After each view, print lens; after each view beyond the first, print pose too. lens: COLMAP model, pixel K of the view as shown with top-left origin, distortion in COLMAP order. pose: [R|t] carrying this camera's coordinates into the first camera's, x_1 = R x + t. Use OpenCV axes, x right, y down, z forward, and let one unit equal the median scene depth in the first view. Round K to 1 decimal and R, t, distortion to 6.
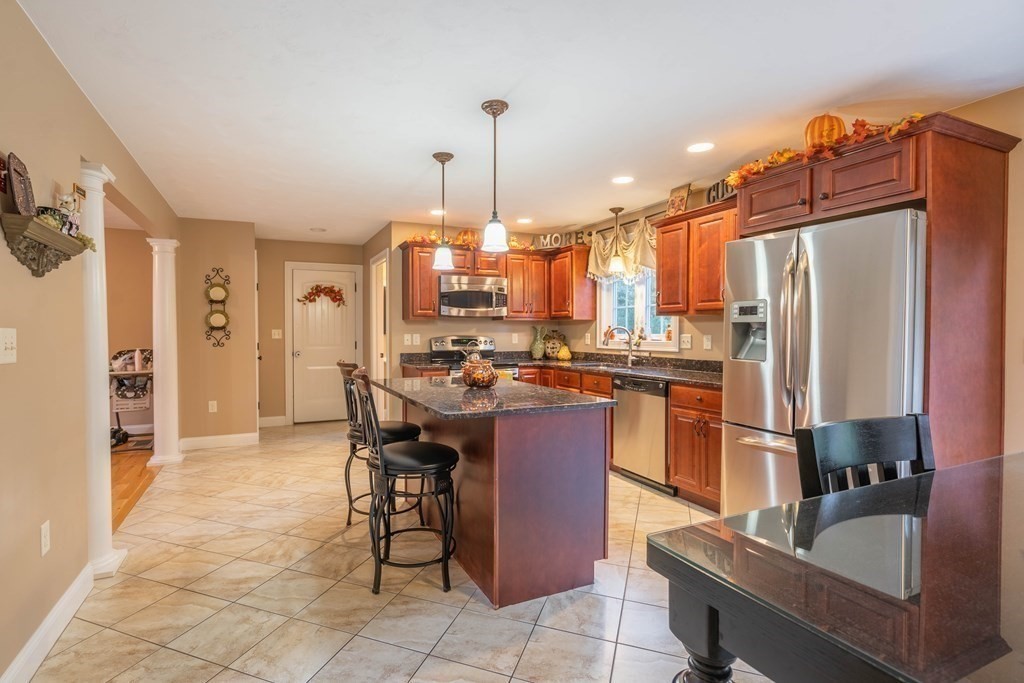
lens RADIAL K [[492.4, 0, 475.6], [0, 492.4, 340.9], [0, 0, 1]] dist [-0.002935, 0.000799]
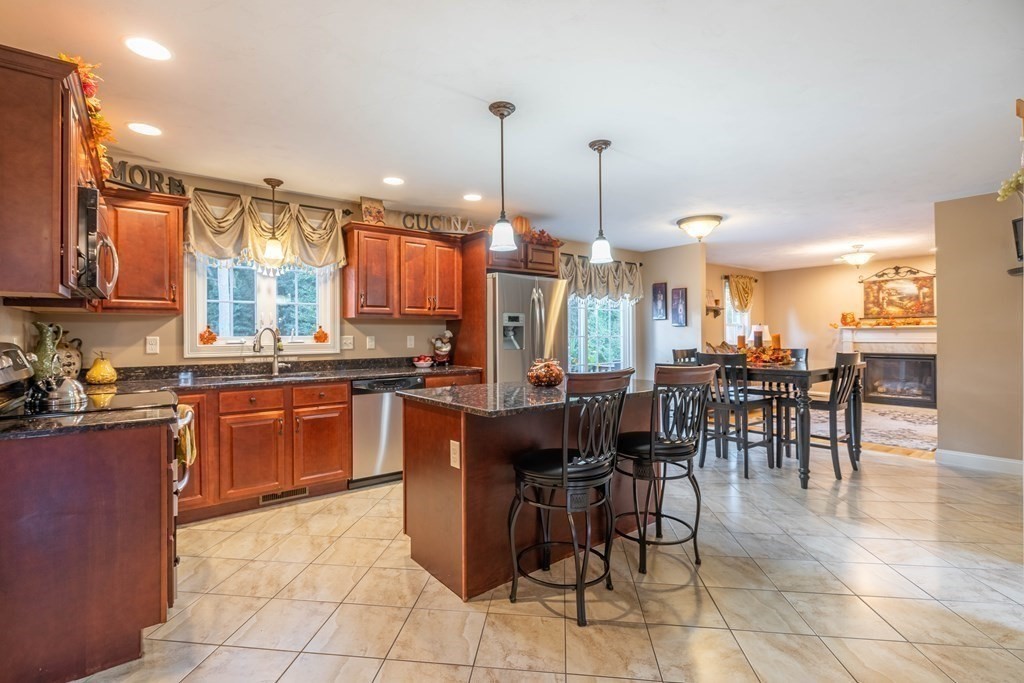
lens RADIAL K [[467.0, 0, 506.6], [0, 467.0, 336.5], [0, 0, 1]] dist [-0.004460, 0.000763]
pose [[-0.244687, -0.000167, 0.969602, -0.528887], [0.027766, 0.999589, 0.007179, -0.008055], [-0.969204, 0.028679, -0.244582, 0.790308]]
